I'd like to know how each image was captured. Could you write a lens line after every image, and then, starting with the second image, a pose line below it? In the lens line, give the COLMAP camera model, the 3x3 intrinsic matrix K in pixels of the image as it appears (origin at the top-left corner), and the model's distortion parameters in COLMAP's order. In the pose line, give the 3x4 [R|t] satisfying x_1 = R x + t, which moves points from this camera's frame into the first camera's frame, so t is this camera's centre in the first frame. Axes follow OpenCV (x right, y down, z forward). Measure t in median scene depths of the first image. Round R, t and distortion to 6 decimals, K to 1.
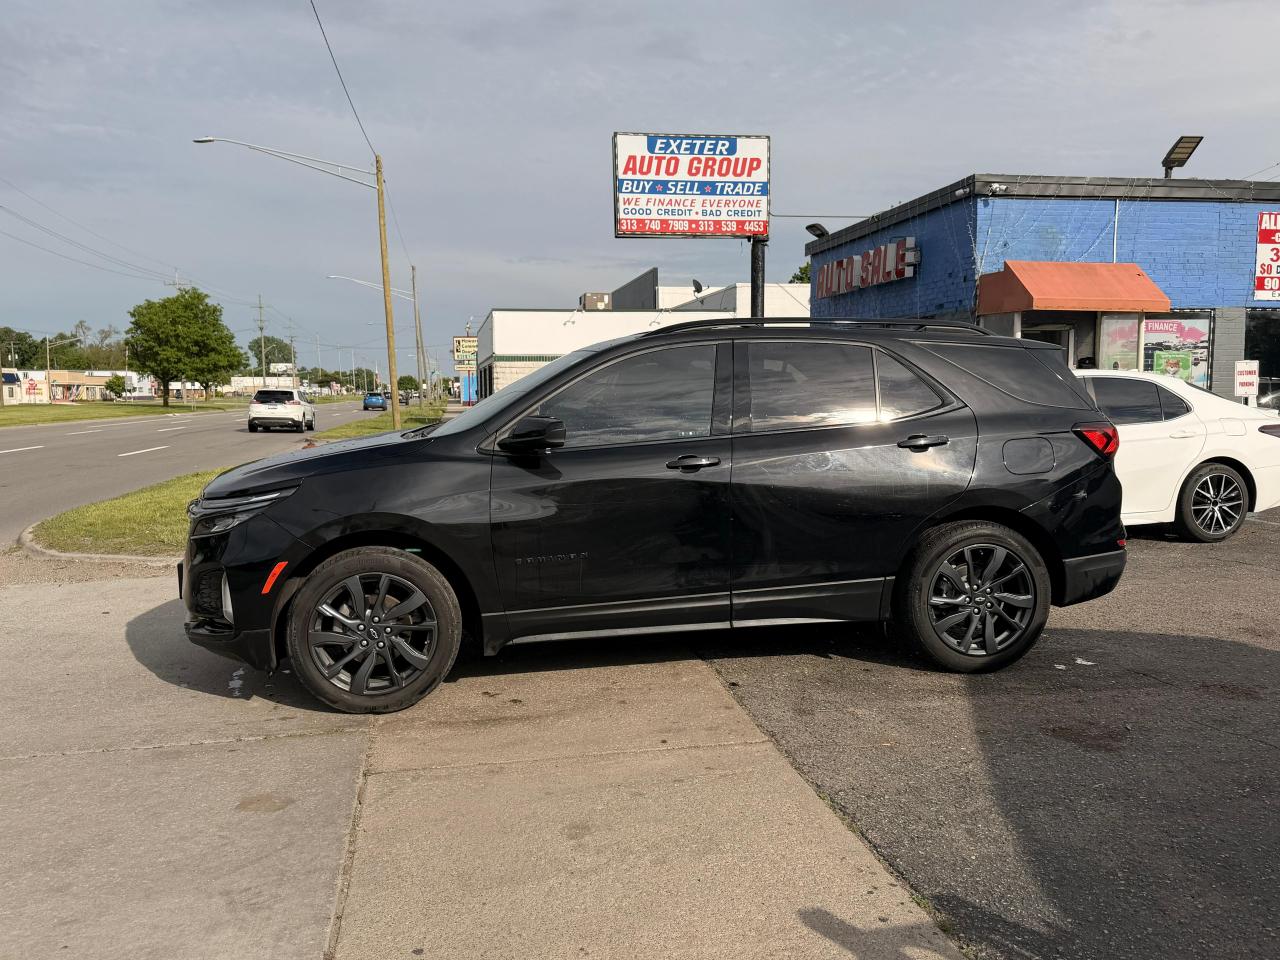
lens RADIAL K [[1050.4, 0, 636.9], [0, 1050.4, 485.4], [0, 0, 1]] dist [0.079971, -0.113342]
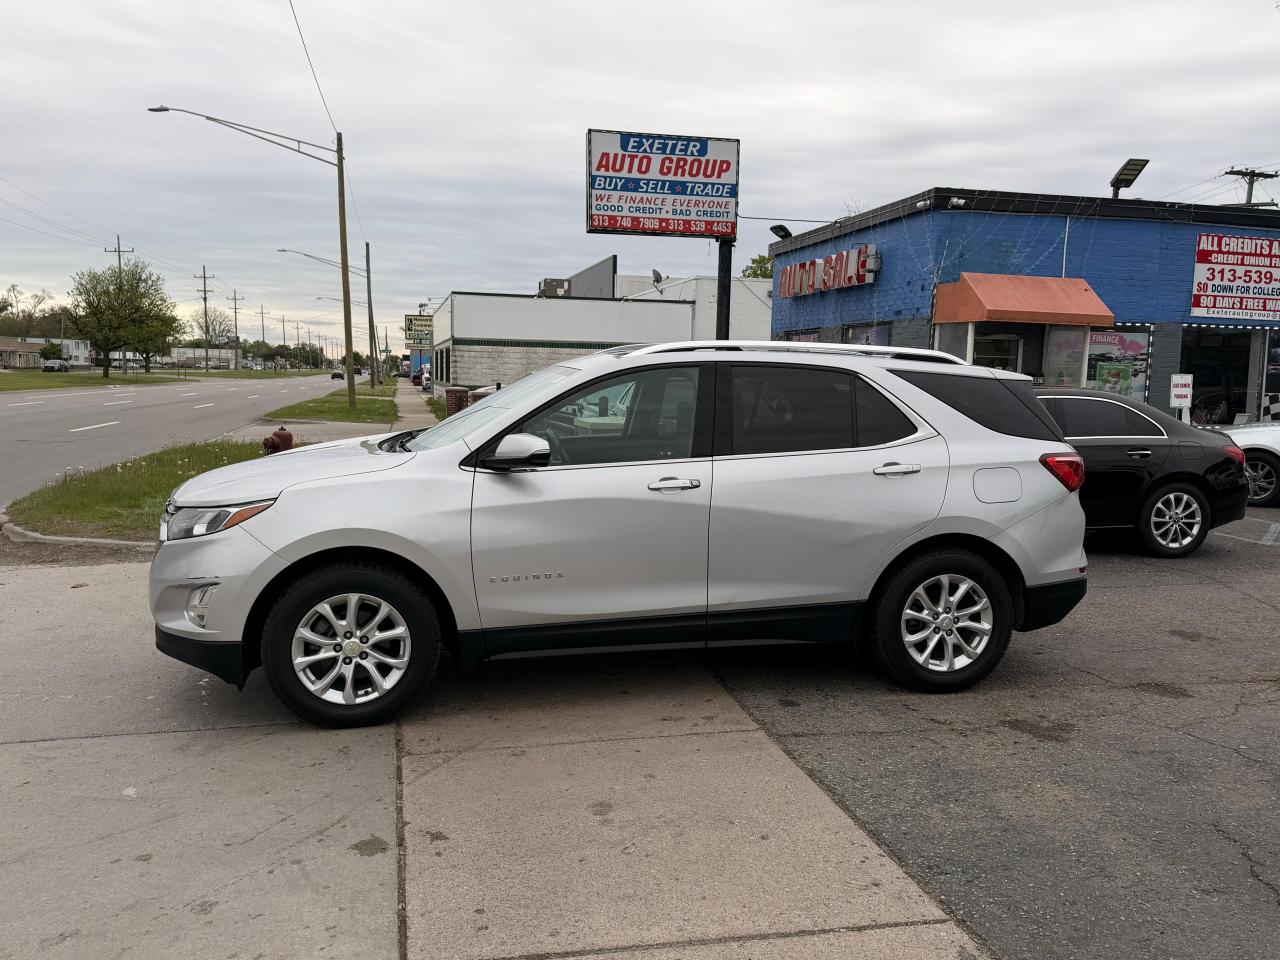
lens RADIAL K [[1048.8, 0, 651.4], [0, 1048.8, 485.1], [0, 0, 1]] dist [0.093094, -0.143402]
pose [[0.997772, 0.023964, 0.062264, -0.015811], [-0.024840, 0.999603, 0.013321, -0.006529], [-0.061920, -0.014837, 0.997971, -0.023392]]
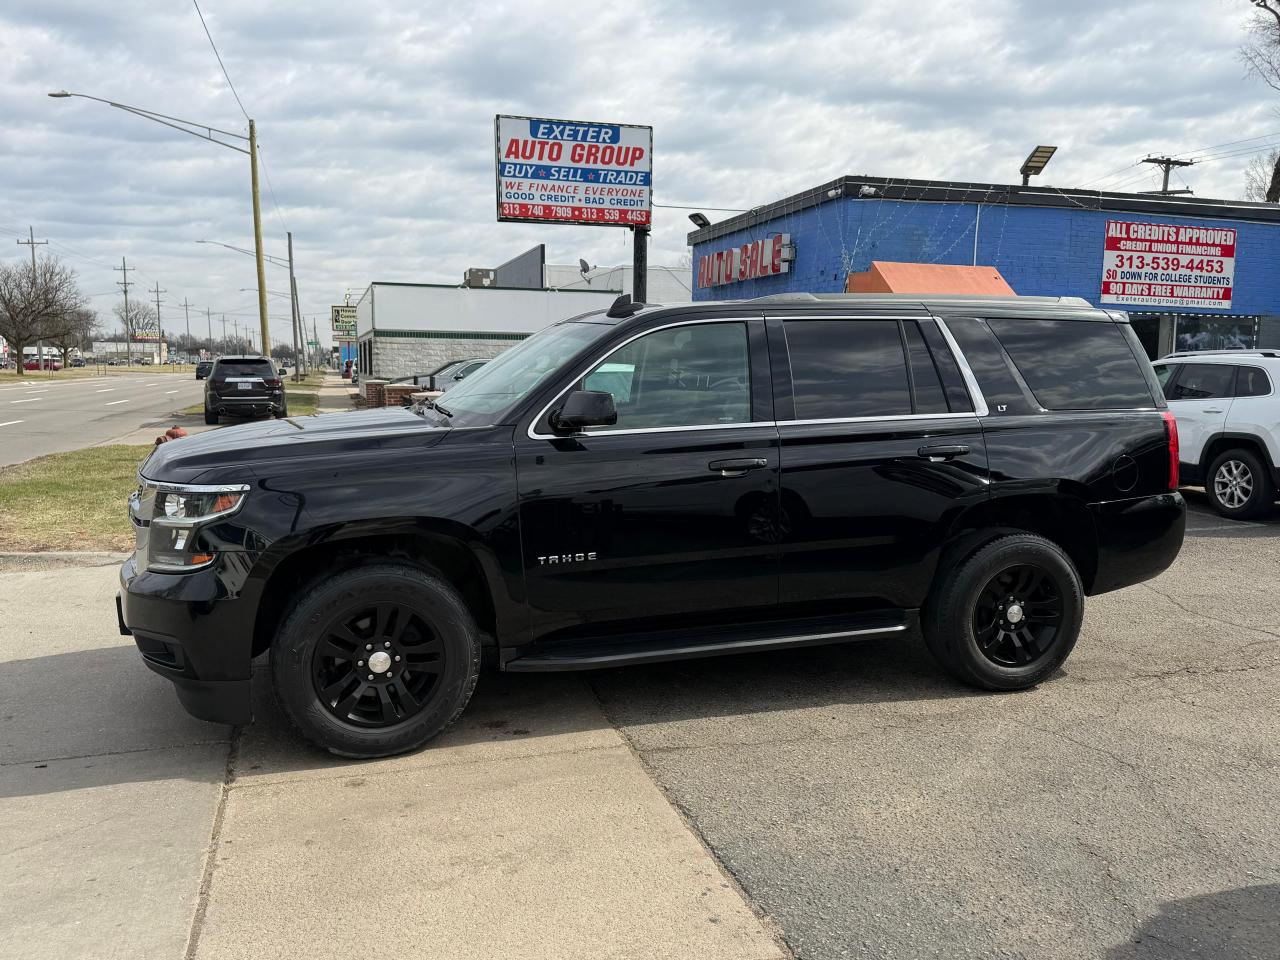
lens RADIAL K [[1047.6, 0, 642.7], [0, 1047.6, 486.0], [0, 0, 1]] dist [0.127256, -0.237201]
pose [[0.993615, 0.007510, 0.112569, 0.005280], [-0.010140, 0.999688, 0.022814, -0.010024], [-0.112363, -0.023810, 0.993382, -0.010785]]
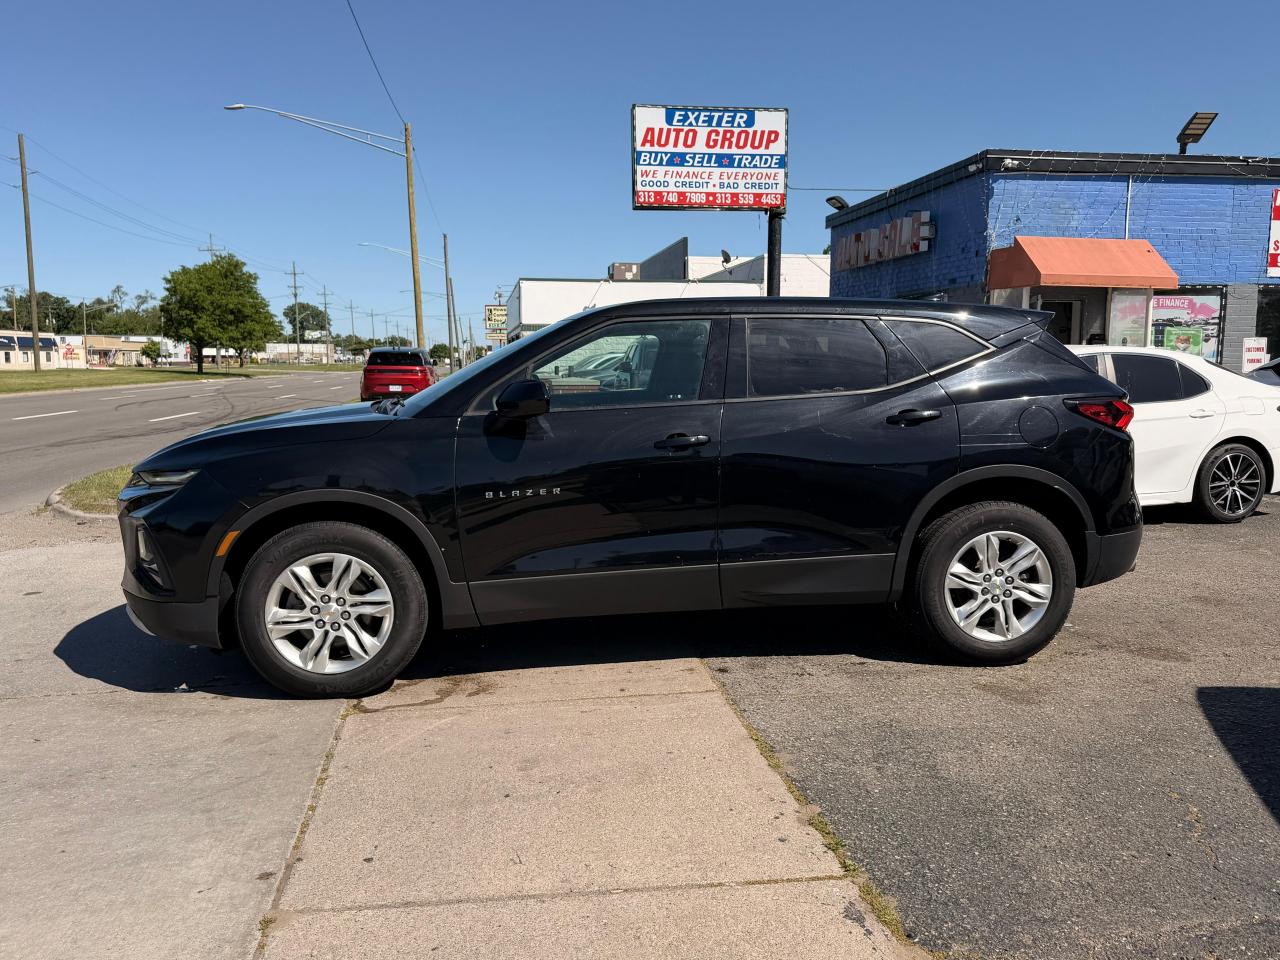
lens RADIAL K [[1049.3, 0, 650.7], [0, 1049.3, 490.8], [0, 0, 1]] dist [0.088092, -0.141319]
pose [[0.999784, 0.011119, -0.017582, 0.017301], [-0.010531, 0.999394, 0.033188, 0.000292], [0.017940, -0.032995, 0.999294, -0.018346]]
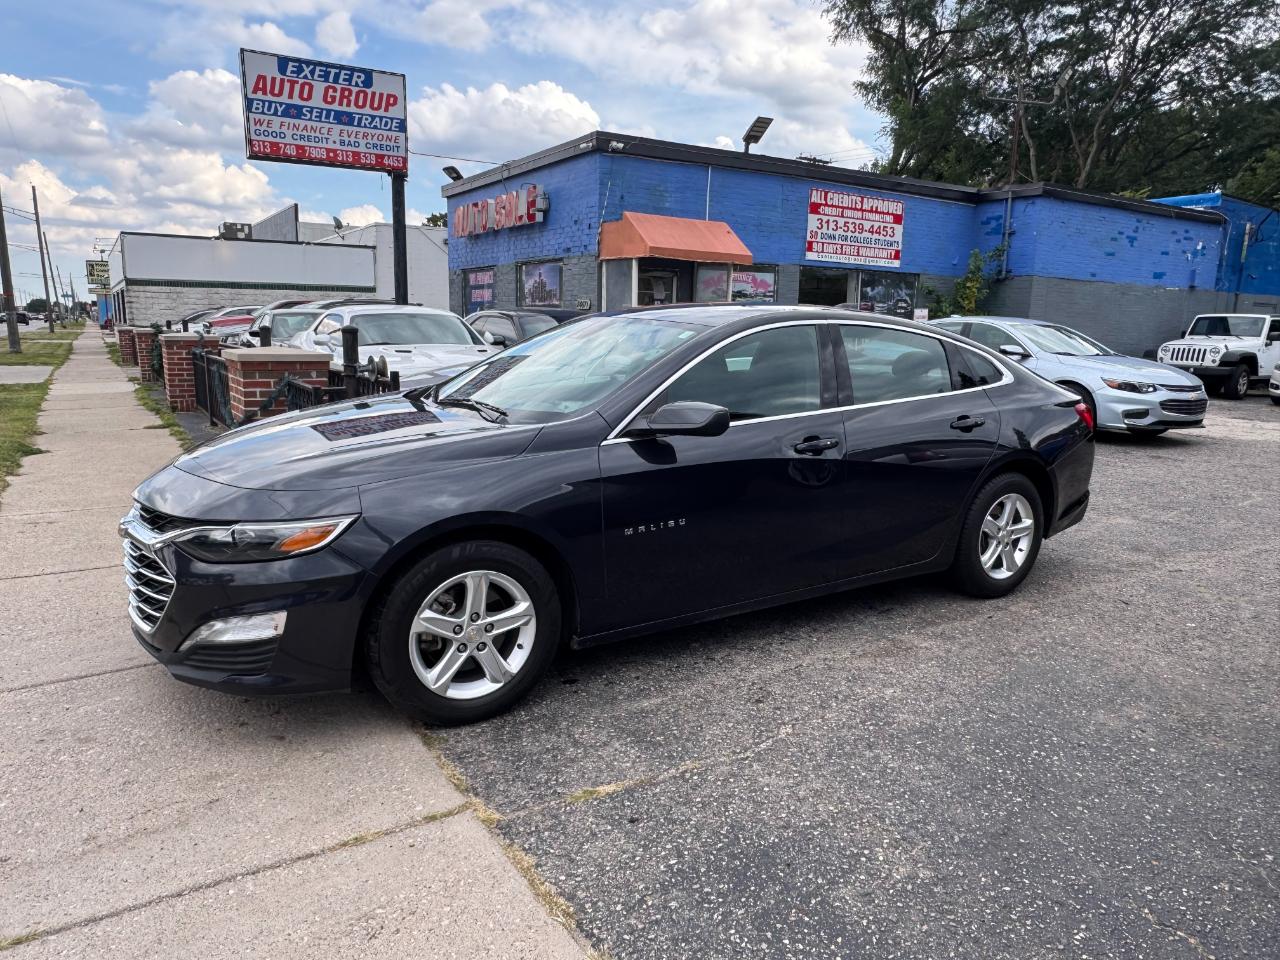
lens RADIAL K [[862.7, 0, 641.9], [0, 862.7, 478.6], [0, 0, 1]] dist [-0.001829, -0.006573]
pose [[0.925470, -0.043111, 0.376360, 0.005083], [0.009717, 0.995878, 0.090180, -0.008988], [-0.378696, -0.079802, 0.922074, 0.102947]]
